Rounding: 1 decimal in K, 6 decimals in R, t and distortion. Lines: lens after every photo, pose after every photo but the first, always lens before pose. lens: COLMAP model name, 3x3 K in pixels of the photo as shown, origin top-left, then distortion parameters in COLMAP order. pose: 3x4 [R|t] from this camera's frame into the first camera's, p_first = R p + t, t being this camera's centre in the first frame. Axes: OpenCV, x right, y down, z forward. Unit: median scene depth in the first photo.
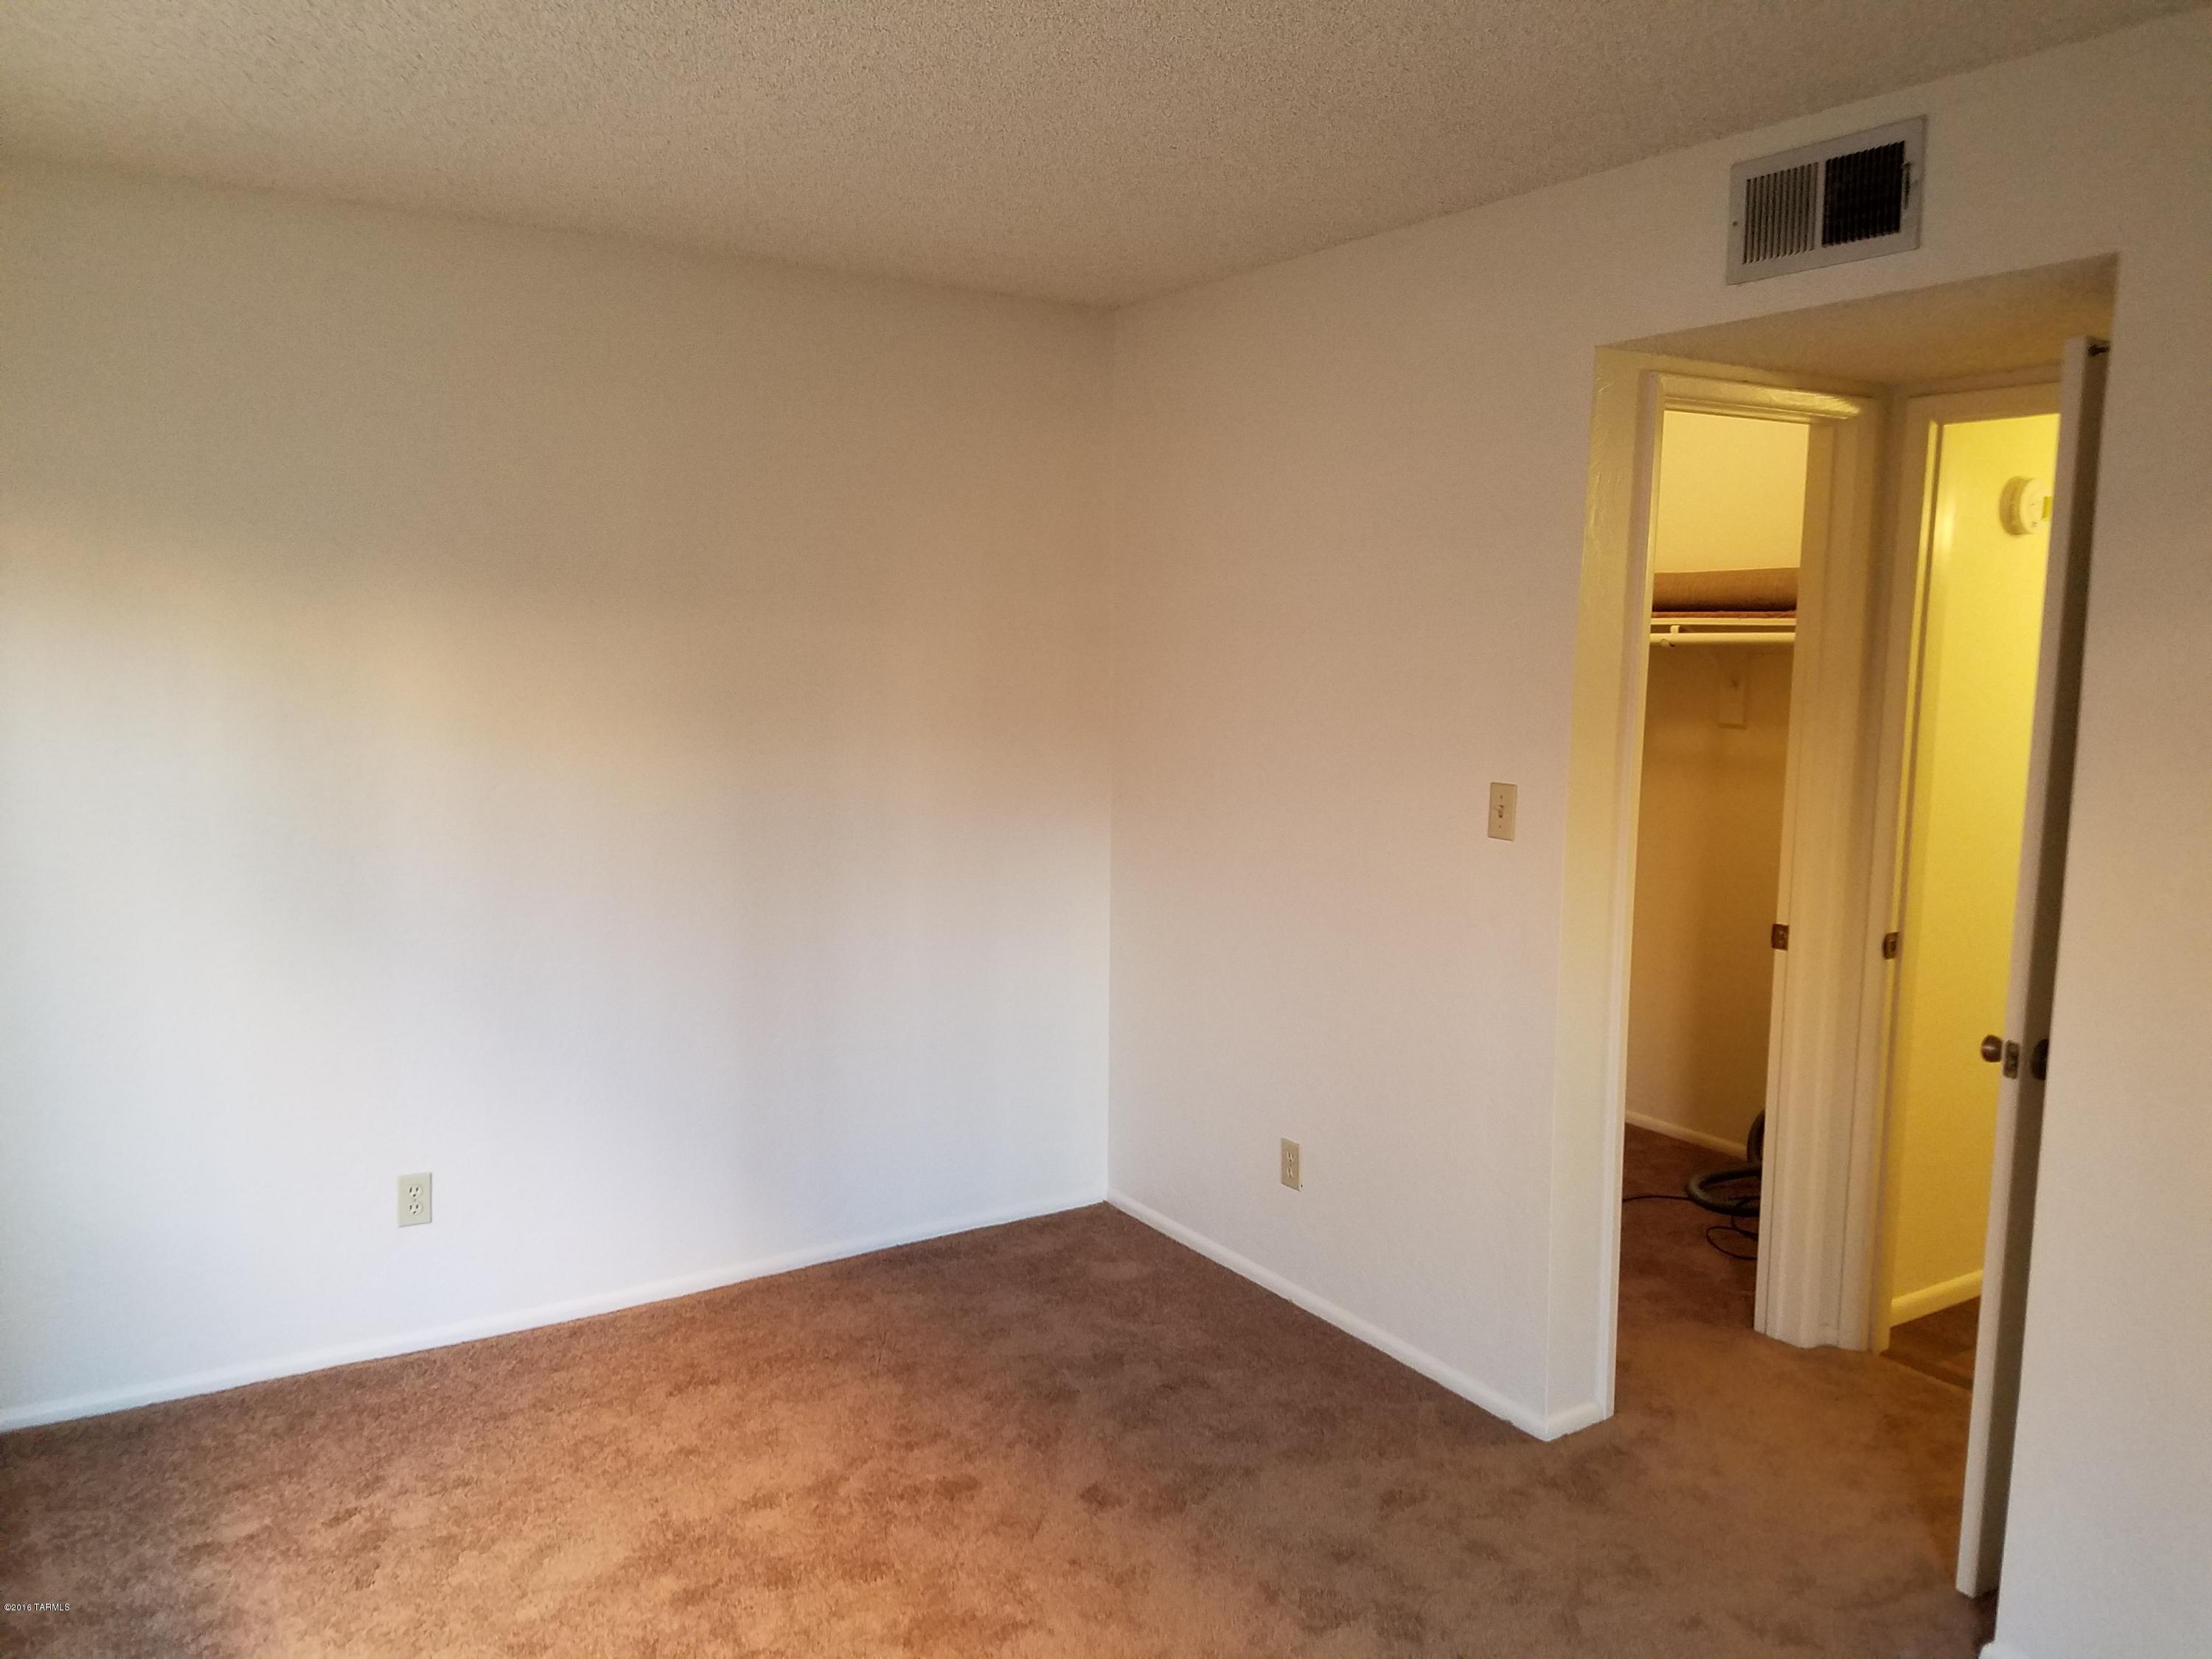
lens RADIAL K [[1696.2, 0, 1109.7], [0, 1696.2, 837.2], [0, 0, 1]] dist [0.009279, -0.011463]
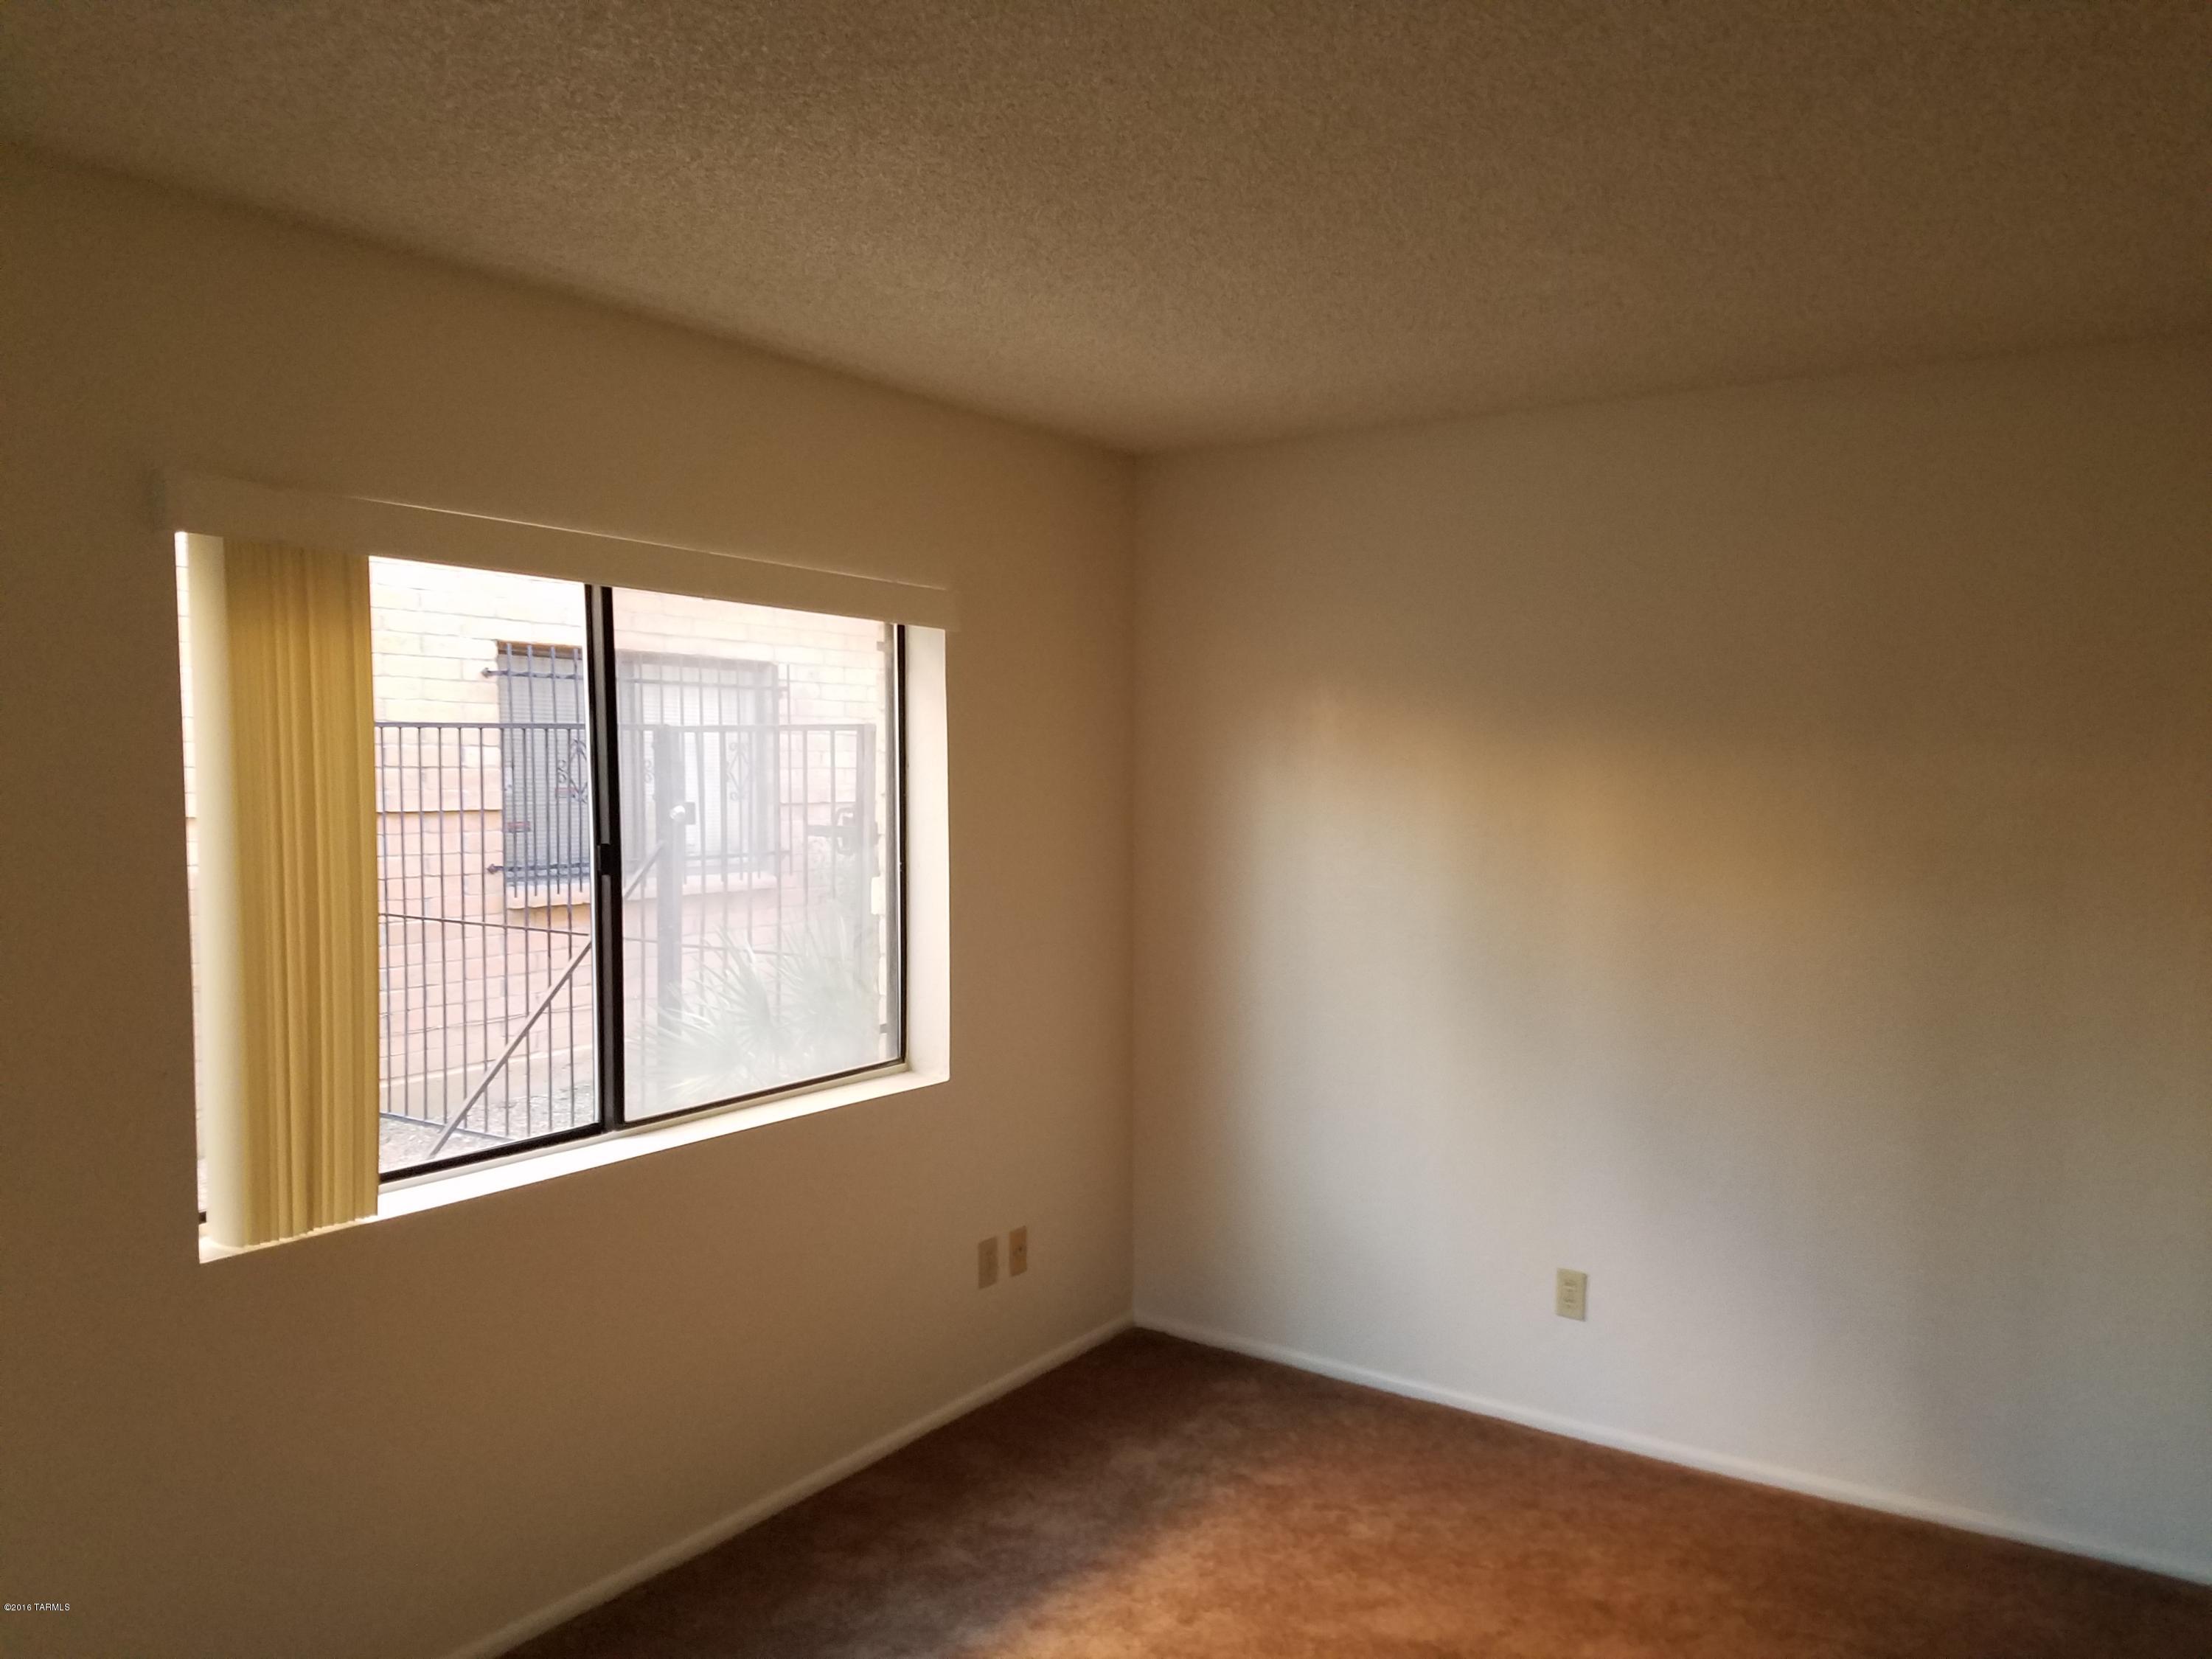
lens RADIAL K [[1696.2, 0, 1115.1], [0, 1696.2, 832.3], [0, 0, 1]] dist [0.009279, -0.011463]
pose [[0.397018, 0.033827, -0.917187, 0.527668], [-0.123374, 0.992218, -0.016810, -0.028321], [0.909481, 0.119831, 0.398101, 0.310305]]
